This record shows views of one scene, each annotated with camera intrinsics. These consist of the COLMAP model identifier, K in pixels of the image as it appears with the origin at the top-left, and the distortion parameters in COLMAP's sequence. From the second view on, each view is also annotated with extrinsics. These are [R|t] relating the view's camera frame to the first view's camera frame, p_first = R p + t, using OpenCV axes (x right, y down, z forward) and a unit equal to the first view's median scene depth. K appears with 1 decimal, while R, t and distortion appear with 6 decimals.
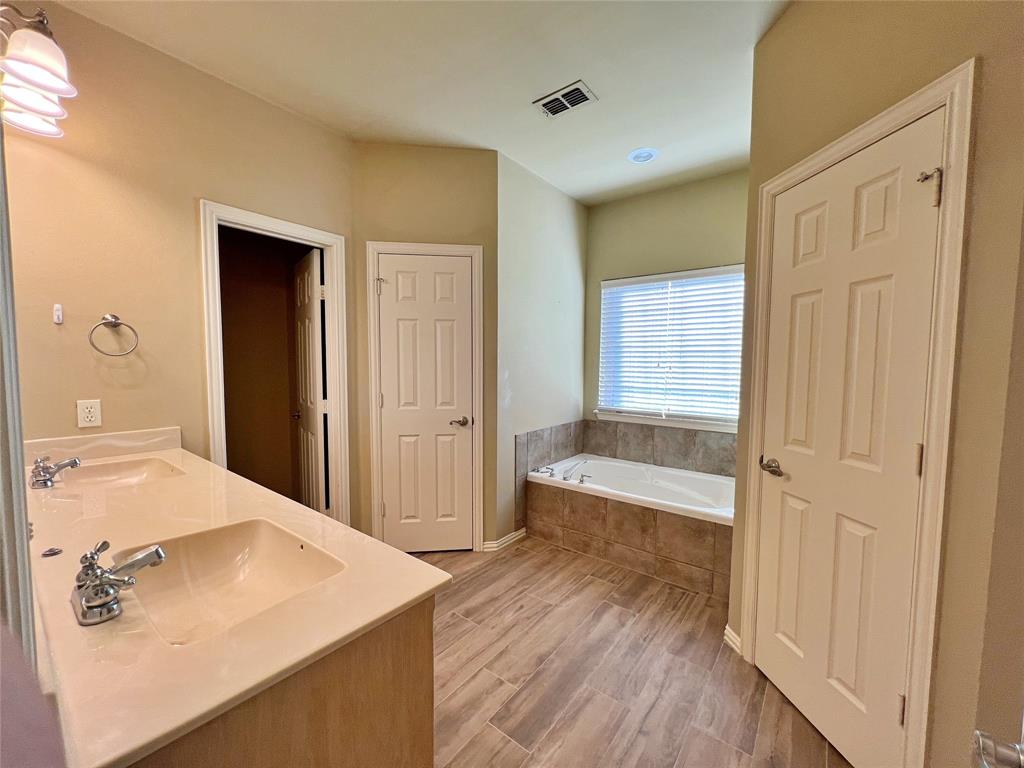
lens RADIAL K [[410.9, 0, 510.9], [0, 410.9, 388.2], [0, 0, 1]] dist [-0.001186, 0.000220]
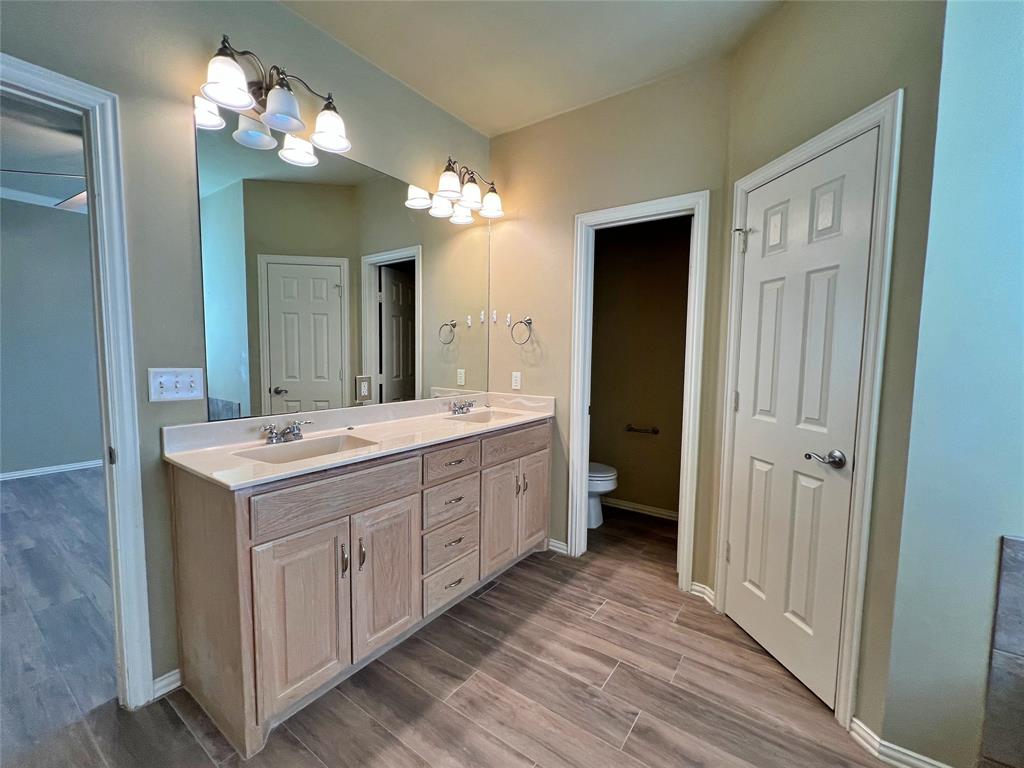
lens RADIAL K [[442.1, 0, 512.0], [0, 442.1, 384.0], [0, 0, 1]] dist [0.000381, 0.000089]
pose [[0.040897, 0.072556, -0.996525, 0.547997], [-0.065695, 0.995397, 0.069778, -0.036412], [0.997001, 0.062613, 0.045475, 0.727173]]
